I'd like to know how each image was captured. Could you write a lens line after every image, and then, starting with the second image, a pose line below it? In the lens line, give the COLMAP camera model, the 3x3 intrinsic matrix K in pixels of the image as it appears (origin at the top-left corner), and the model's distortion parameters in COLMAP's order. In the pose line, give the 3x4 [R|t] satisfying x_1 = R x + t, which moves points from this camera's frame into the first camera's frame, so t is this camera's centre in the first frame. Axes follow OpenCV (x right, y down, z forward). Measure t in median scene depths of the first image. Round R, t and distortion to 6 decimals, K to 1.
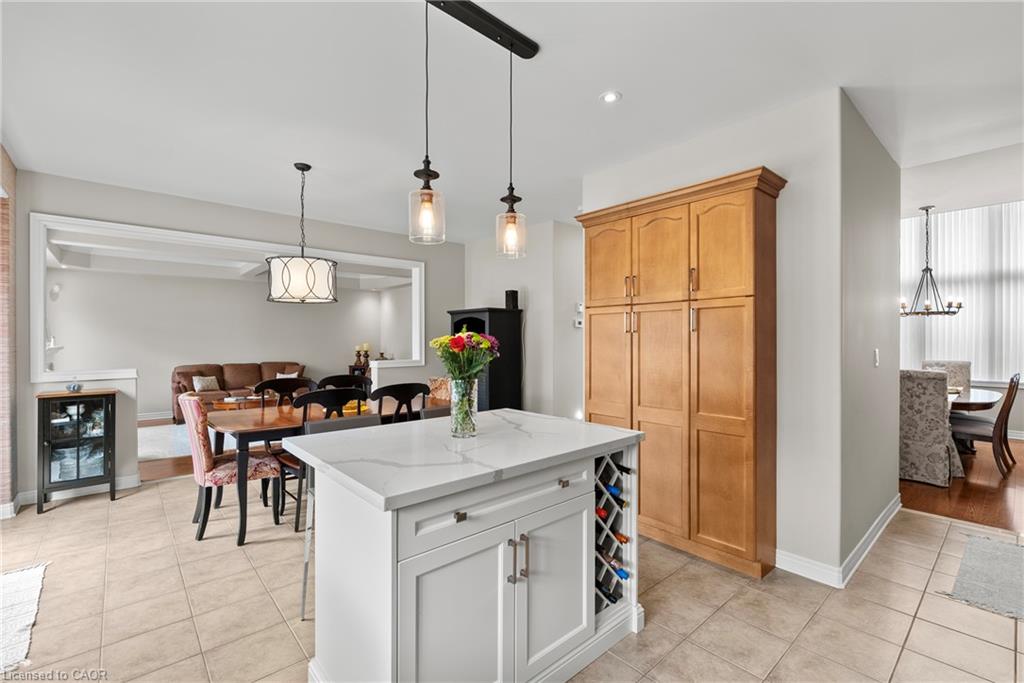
lens RADIAL K [[458.1, 0, 508.7], [0, 458.1, 339.1], [0, 0, 1]] dist [-0.008026, 0.001192]
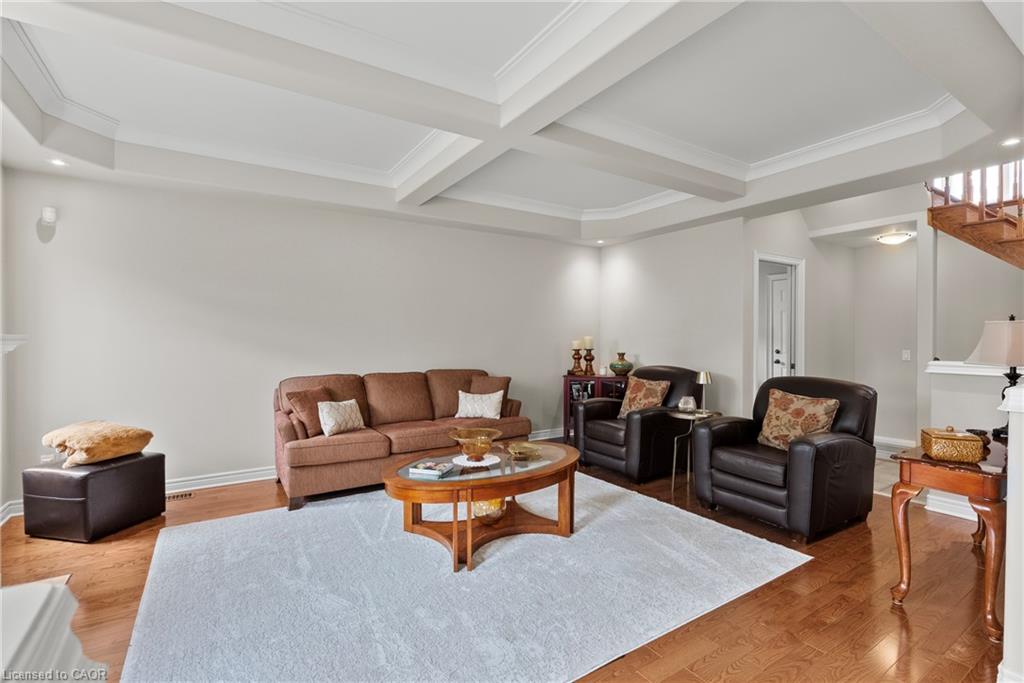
lens RADIAL K [[458.1, 0, 509.1], [0, 458.1, 342.6], [0, 0, 1]] dist [-0.008026, 0.001192]
pose [[0.989937, -0.002879, -0.141479, -0.396968], [0.004073, 0.999959, 0.008149, 0.015514], [0.141450, -0.008643, 0.989908, 0.517755]]
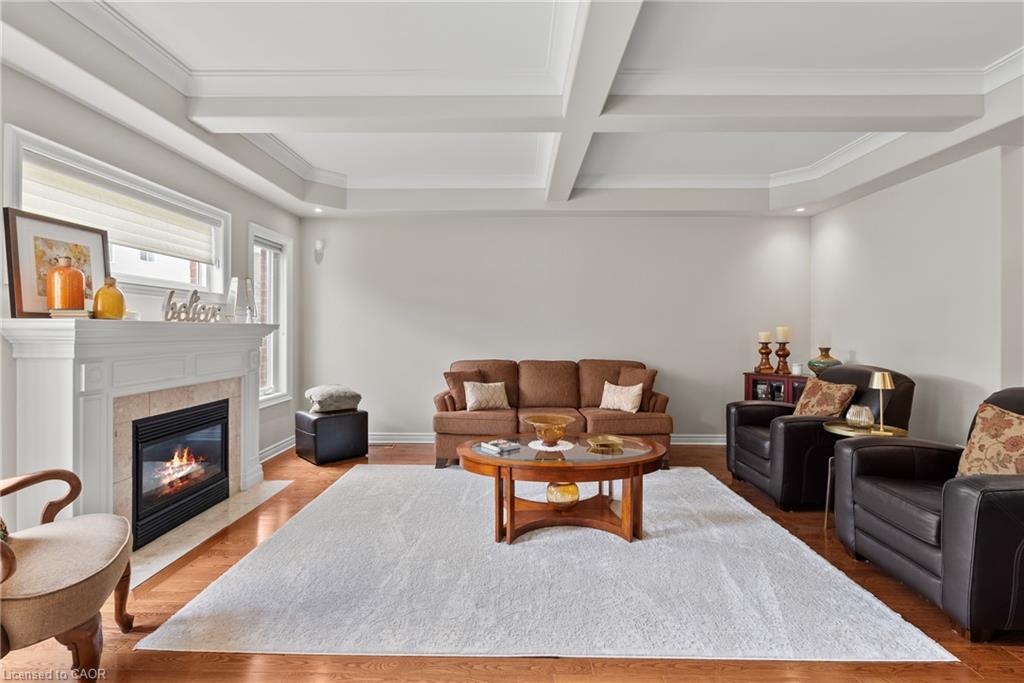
lens RADIAL K [[458.1, 0, 506.9], [0, 458.1, 332.8], [0, 0, 1]] dist [-0.008026, 0.001192]
pose [[0.753318, 0.001883, -0.657654, -0.262934], [-0.002452, 0.999997, 0.000055, 0.020065], [0.657652, 0.001571, 0.753320, 0.566804]]
